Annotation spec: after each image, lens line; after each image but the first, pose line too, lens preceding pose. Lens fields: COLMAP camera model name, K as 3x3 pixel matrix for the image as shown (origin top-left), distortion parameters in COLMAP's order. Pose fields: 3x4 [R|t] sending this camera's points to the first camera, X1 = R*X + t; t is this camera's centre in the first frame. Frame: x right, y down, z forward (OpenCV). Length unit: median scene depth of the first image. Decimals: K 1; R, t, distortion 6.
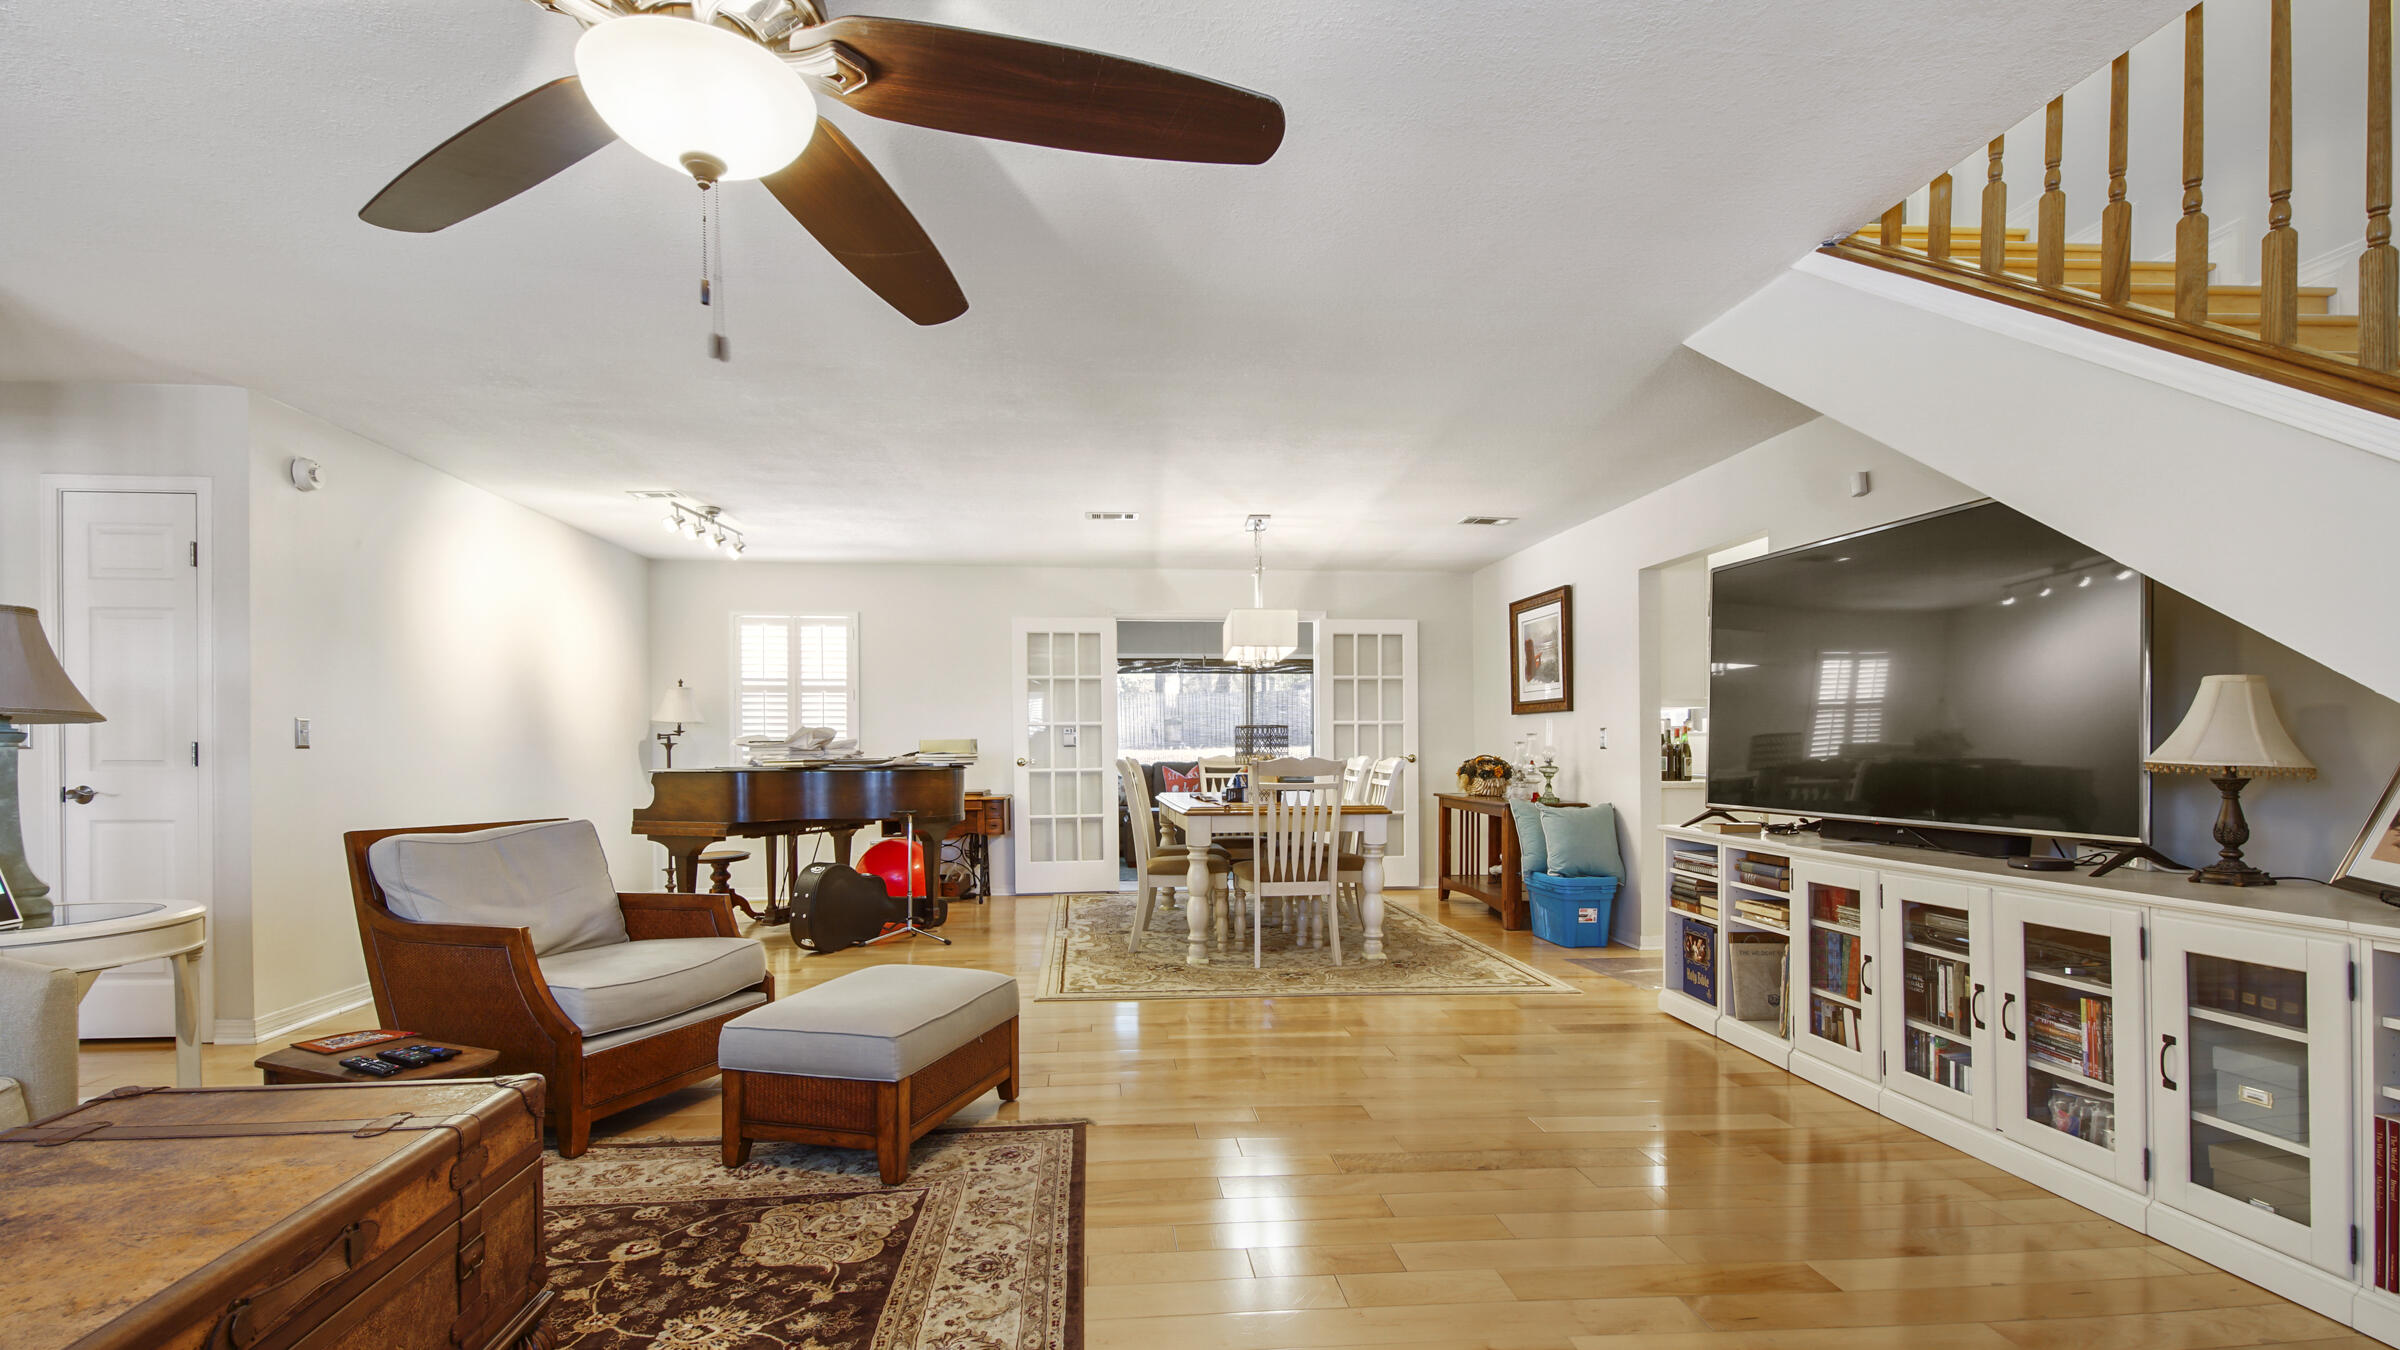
lens RADIAL K [[1074.5, 0, 1193.3], [0, 1074.5, 741.7], [0, 0, 1]] dist [0.023176, -0.012158]
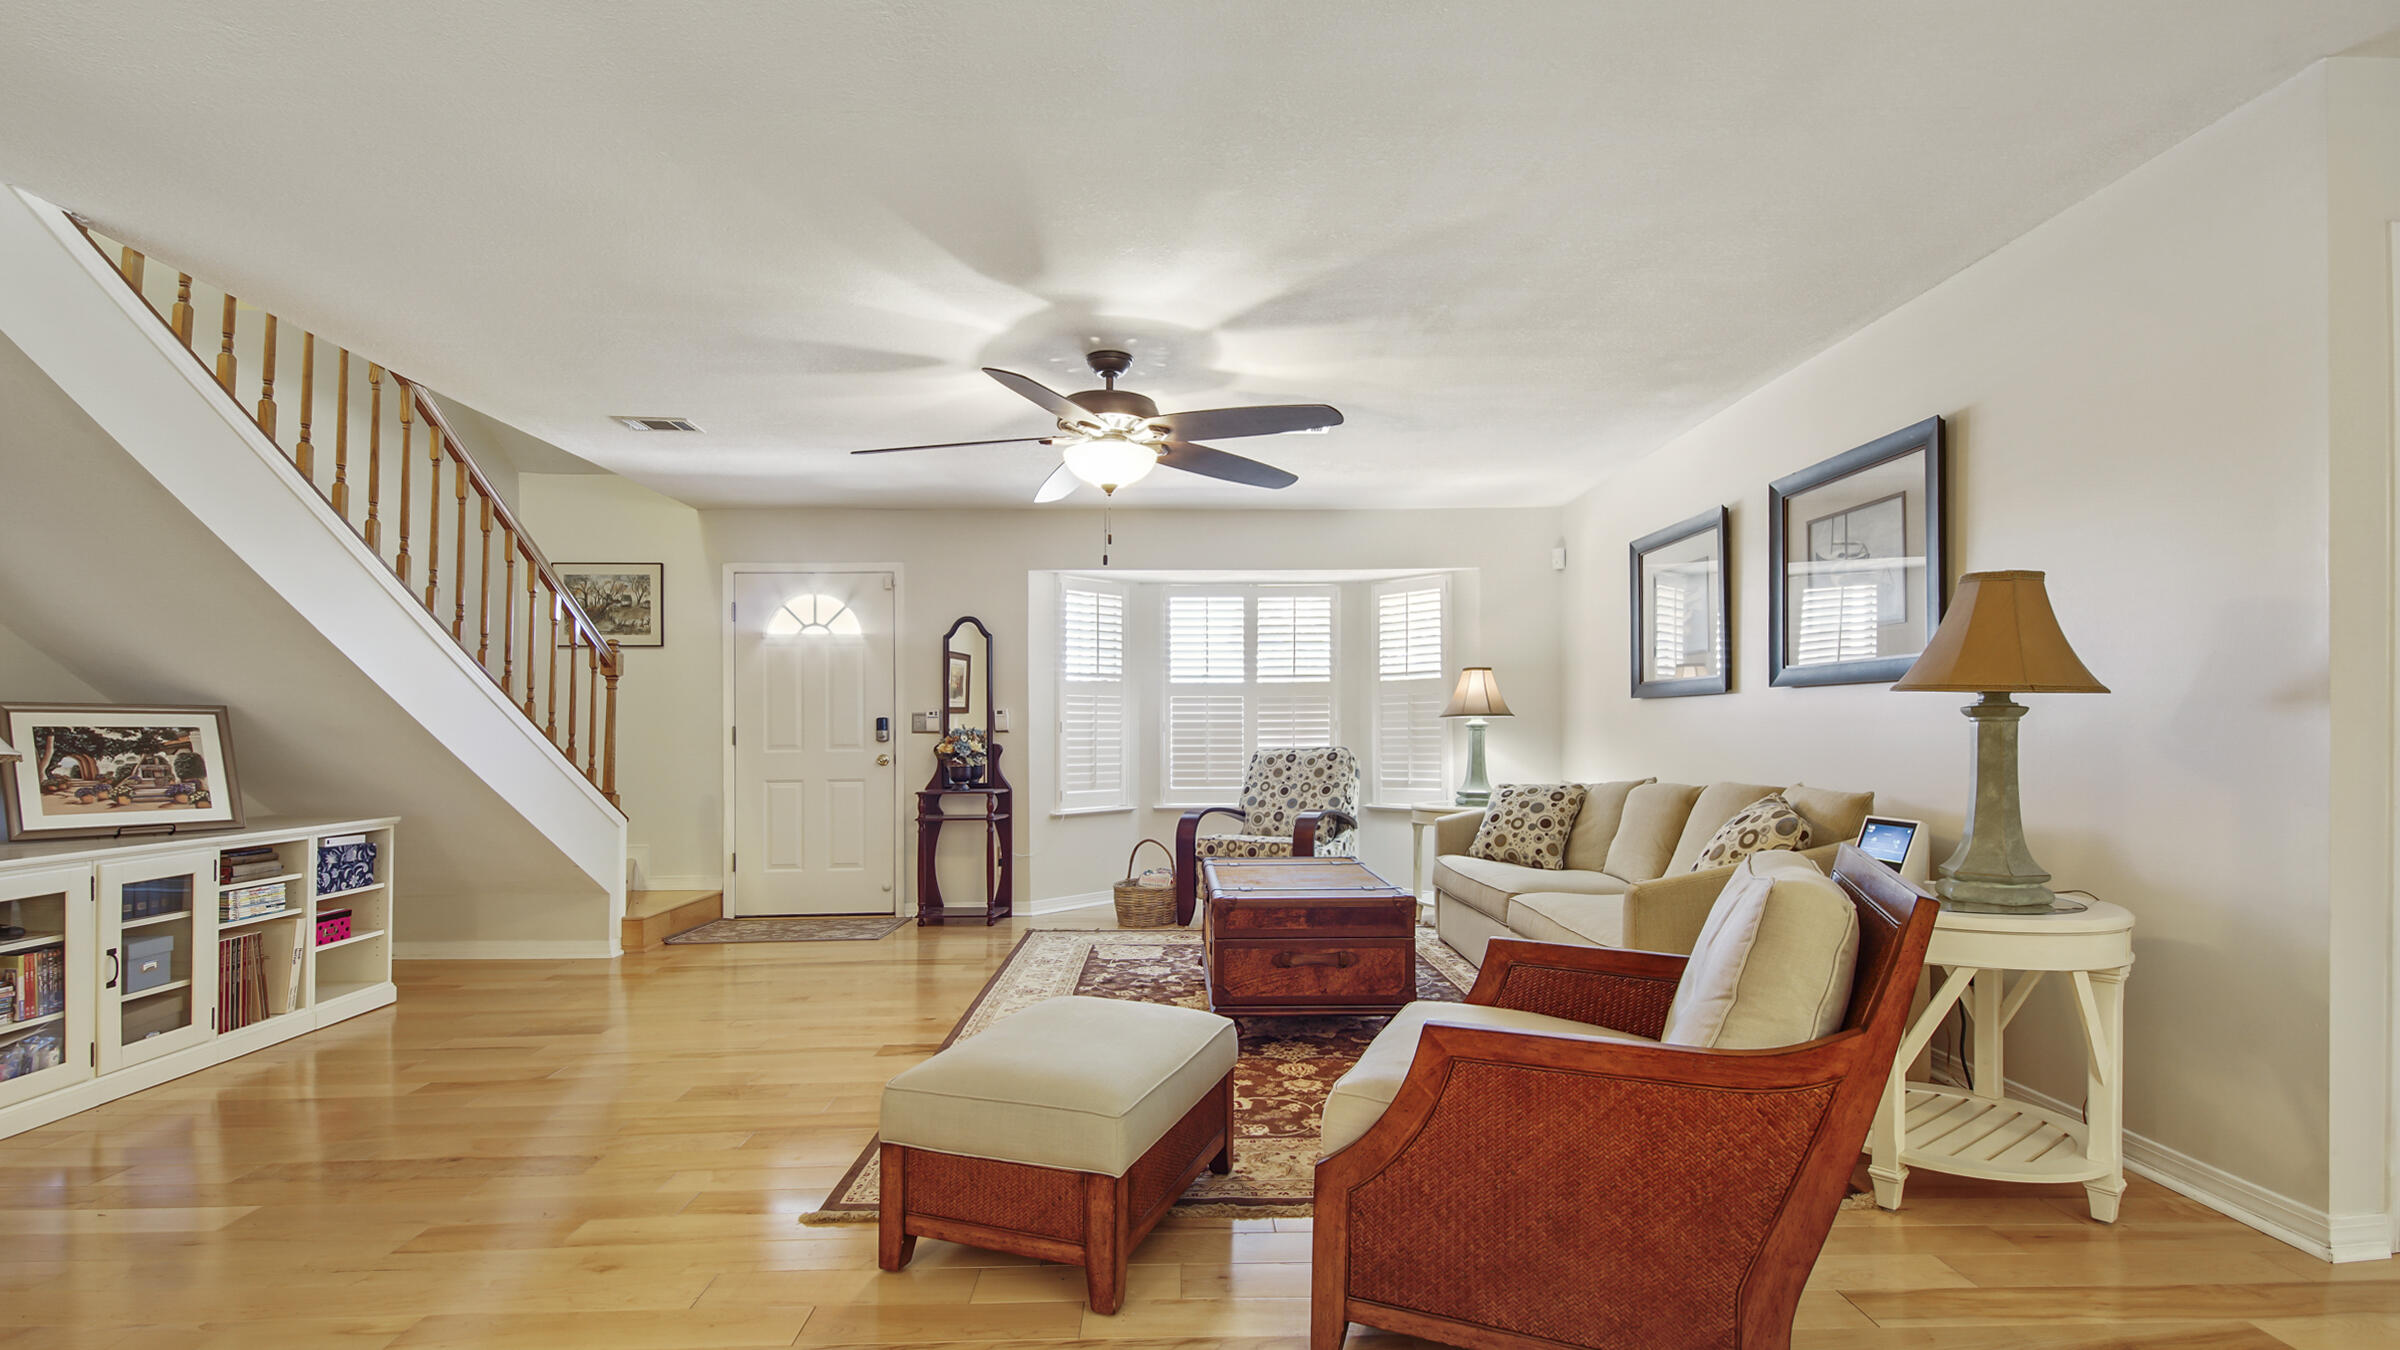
lens RADIAL K [[1074.5, 0, 1166.2], [0, 1074.5, 724.1], [0, 0, 1]] dist [0.023176, -0.012158]
pose [[-0.995331, 0.008075, 0.096187, -0.311271], [0.006715, 0.999873, -0.014455, 0.007887], [-0.096292, -0.013742, -0.995258, 1.232875]]
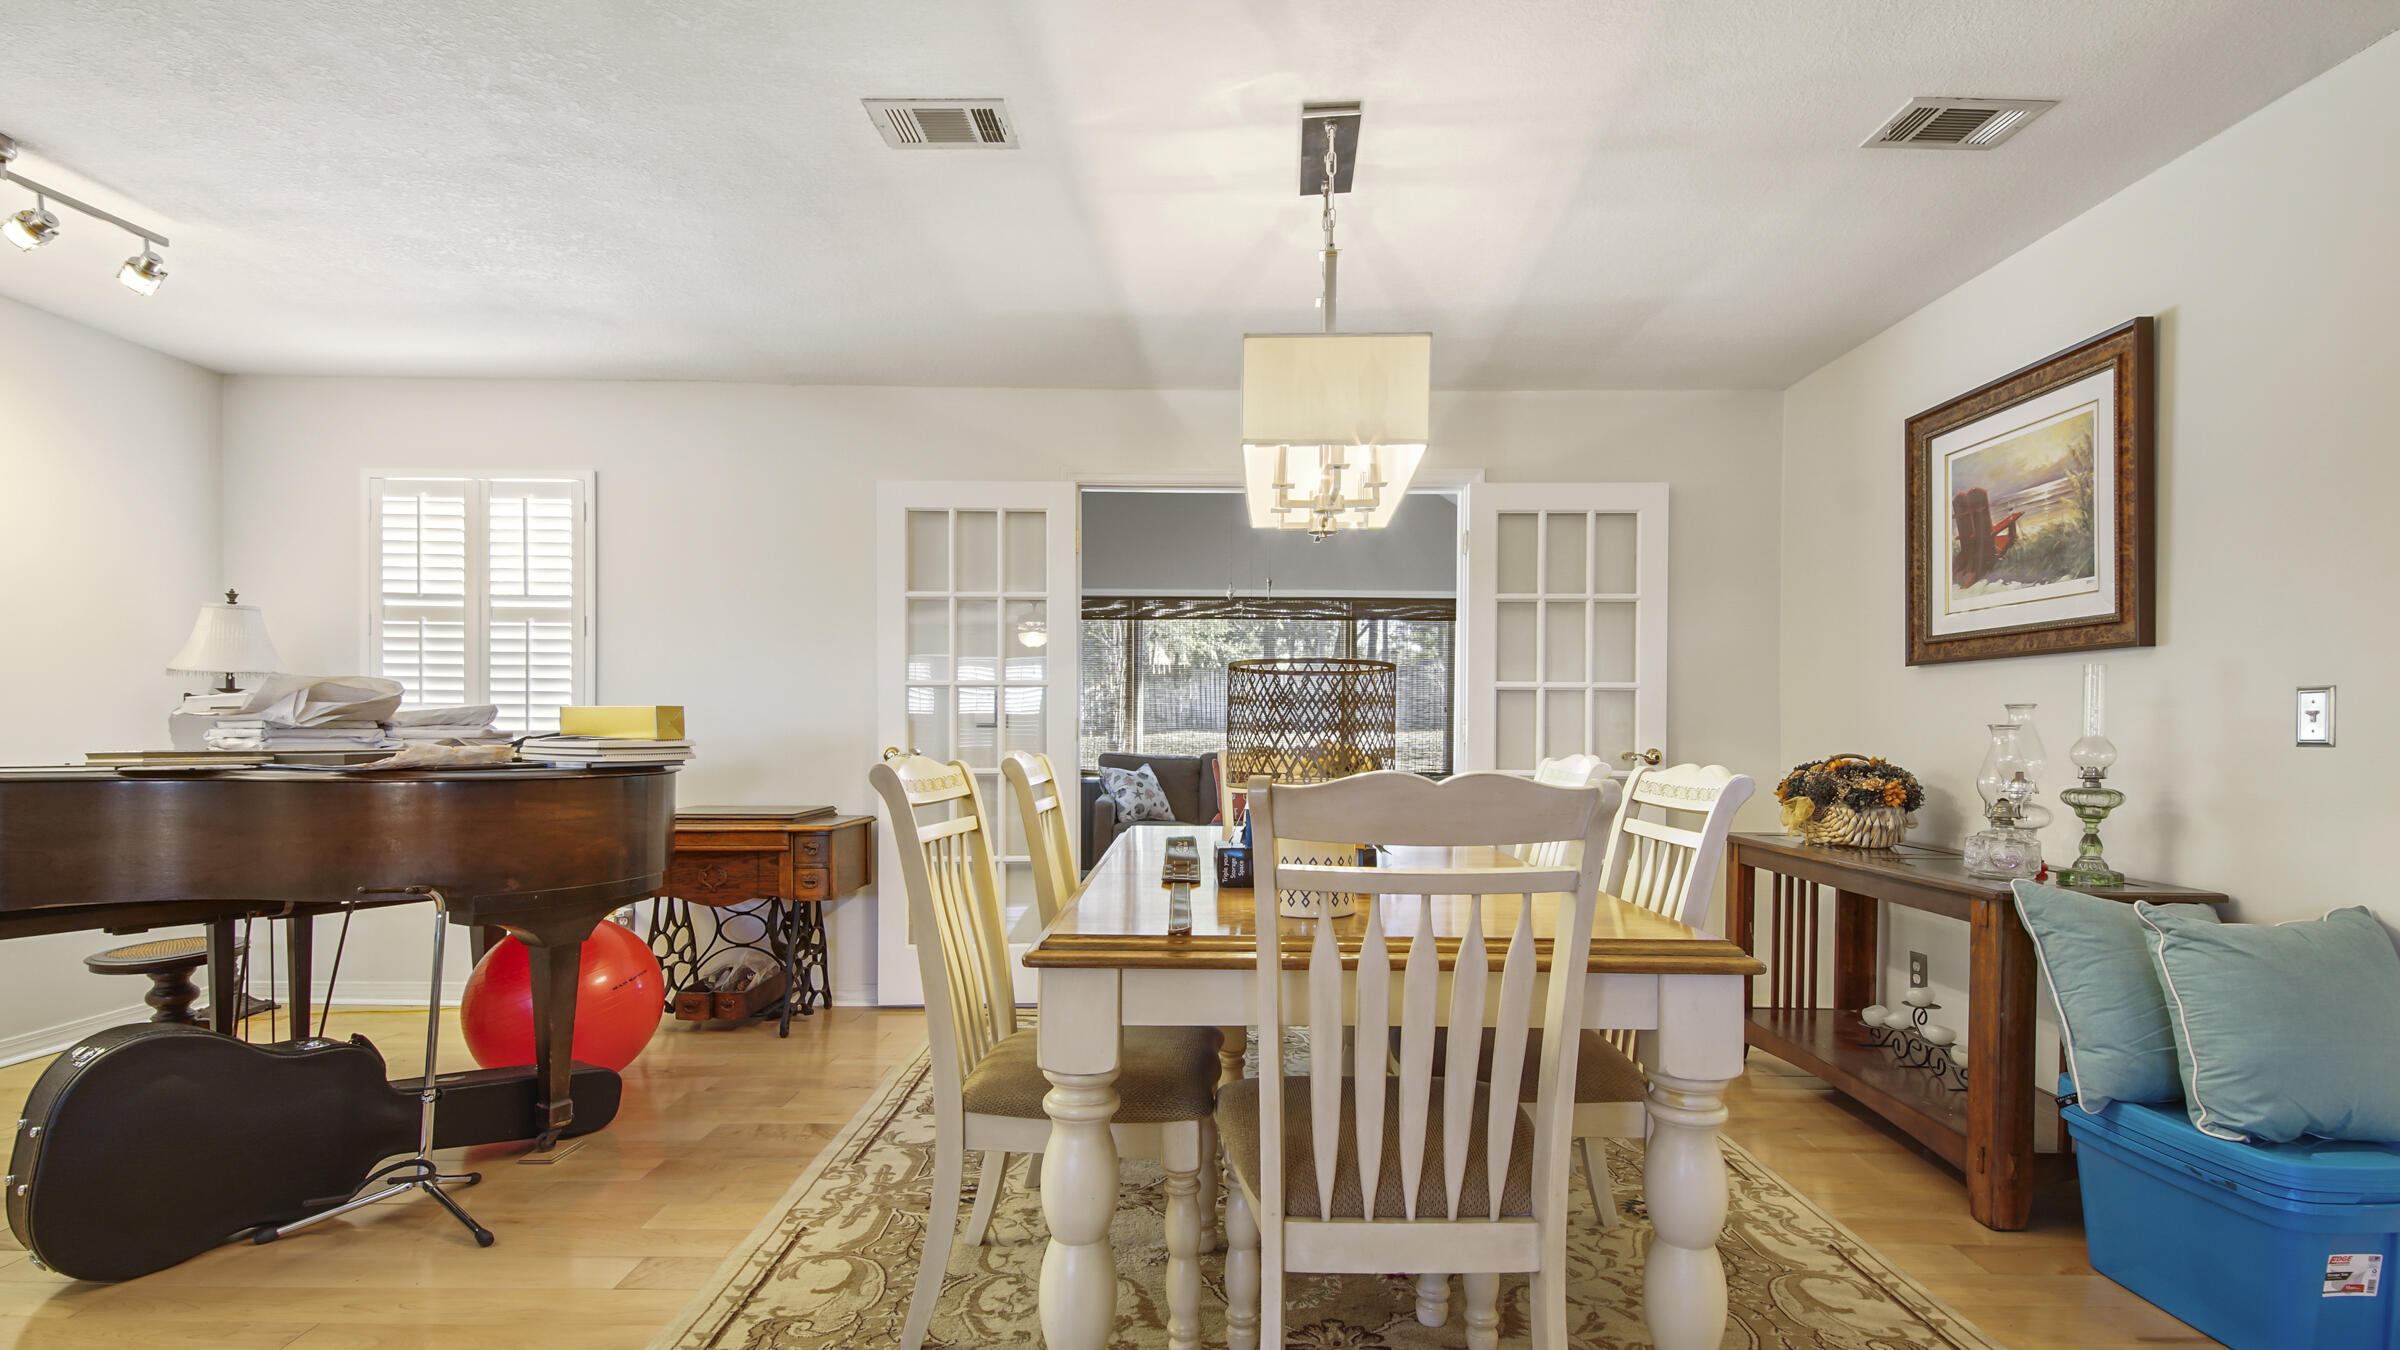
lens RADIAL K [[1074.5, 0, 1209.3], [0, 1074.5, 754.8], [0, 0, 1]] dist [0.023176, -0.012158]
pose [[0.995035, 0.012529, -0.098731, 0.083933], [-0.009698, 0.999529, 0.029111, 0.003487], [0.099049, -0.028009, 0.994688, 0.877504]]
